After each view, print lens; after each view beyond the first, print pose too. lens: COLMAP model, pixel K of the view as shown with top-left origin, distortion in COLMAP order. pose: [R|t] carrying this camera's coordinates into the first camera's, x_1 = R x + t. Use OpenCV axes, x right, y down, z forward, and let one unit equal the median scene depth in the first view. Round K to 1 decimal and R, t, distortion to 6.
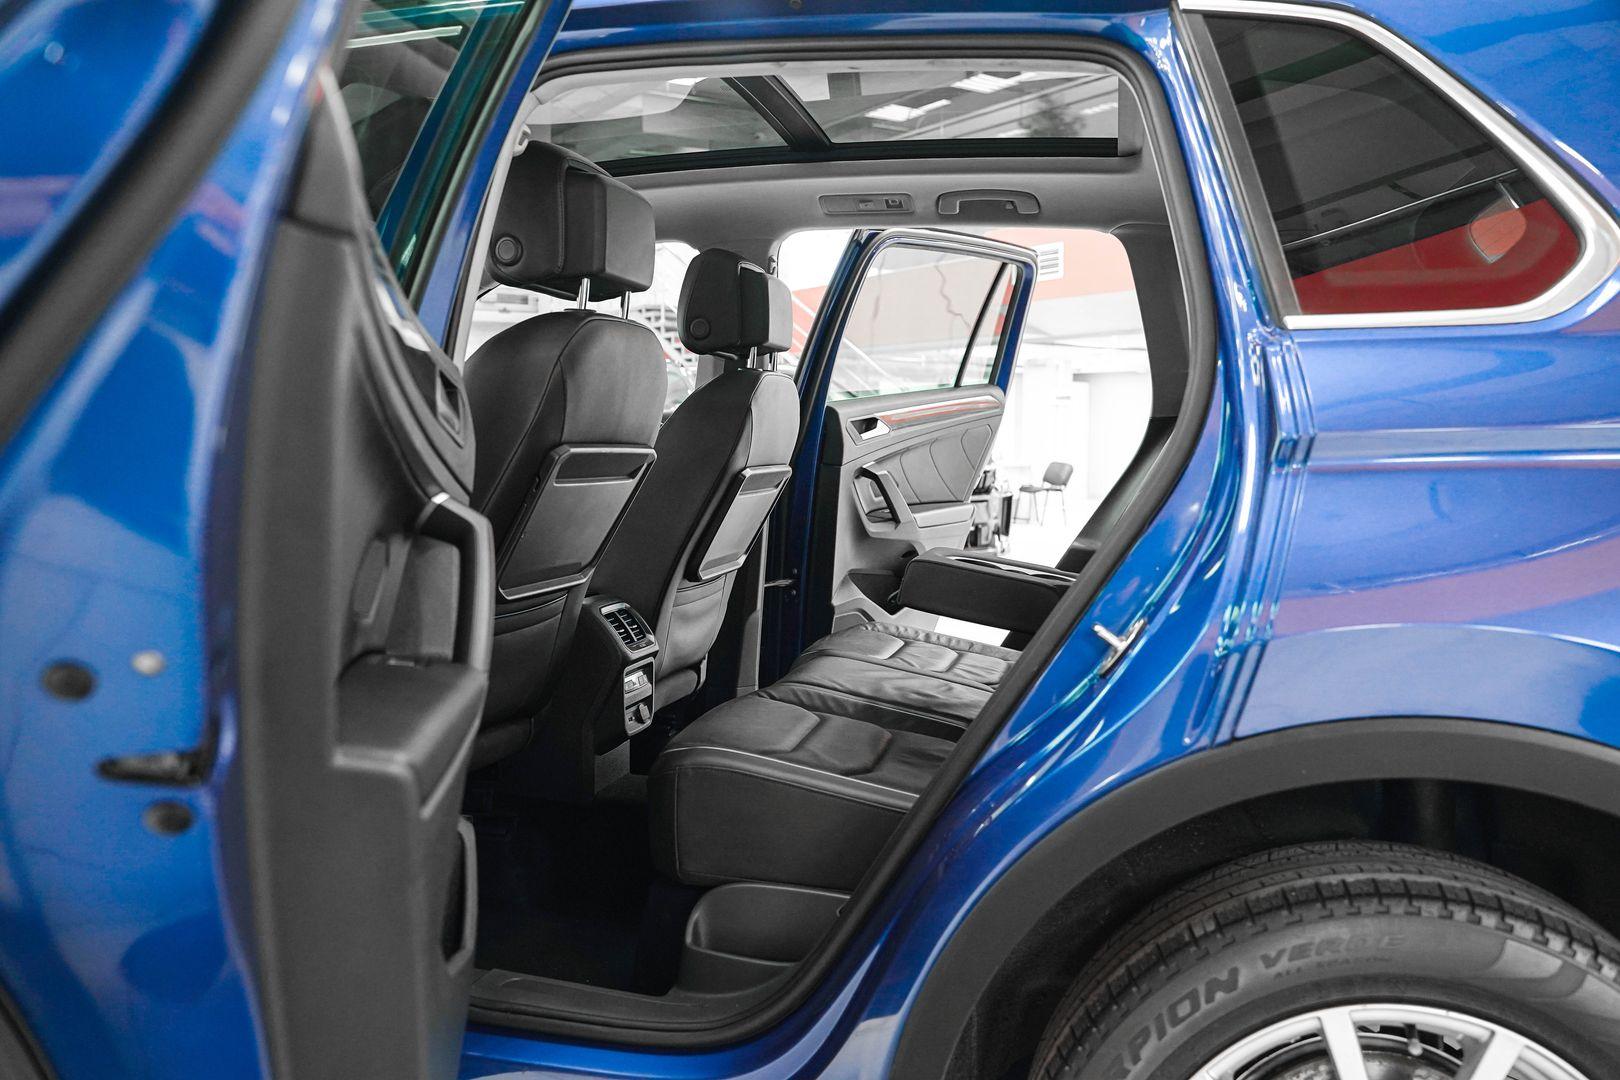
lens RADIAL K [[1302.0, 0, 806.4], [0, 1302.0, 533.1], [0, 0, 1]] dist [-0.123497, 0.101487]
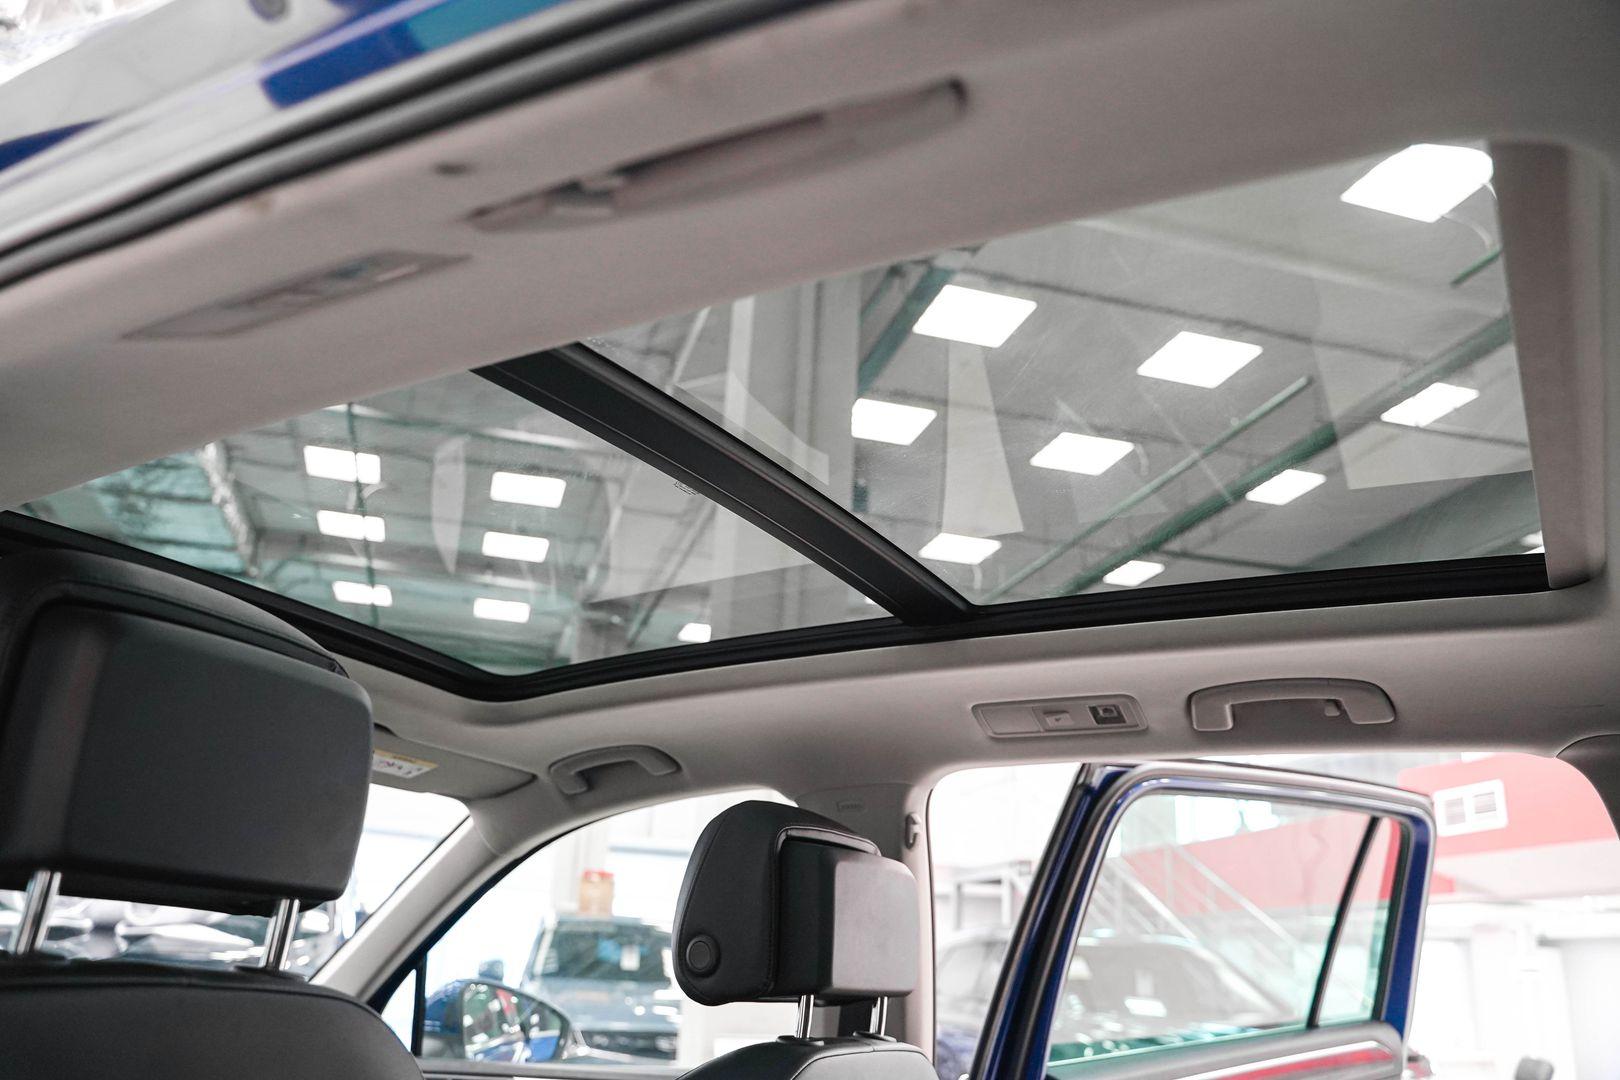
lens RADIAL K [[1302.0, 0, 806.4], [0, 1302.0, 533.1], [0, 0, 1]] dist [-0.123497, 0.101487]
pose [[0.953435, -0.060554, -0.295456, 0.097737], [-0.064773, 0.915665, -0.396689, -0.090926], [0.294560, 0.397355, 0.869105, 0.410857]]
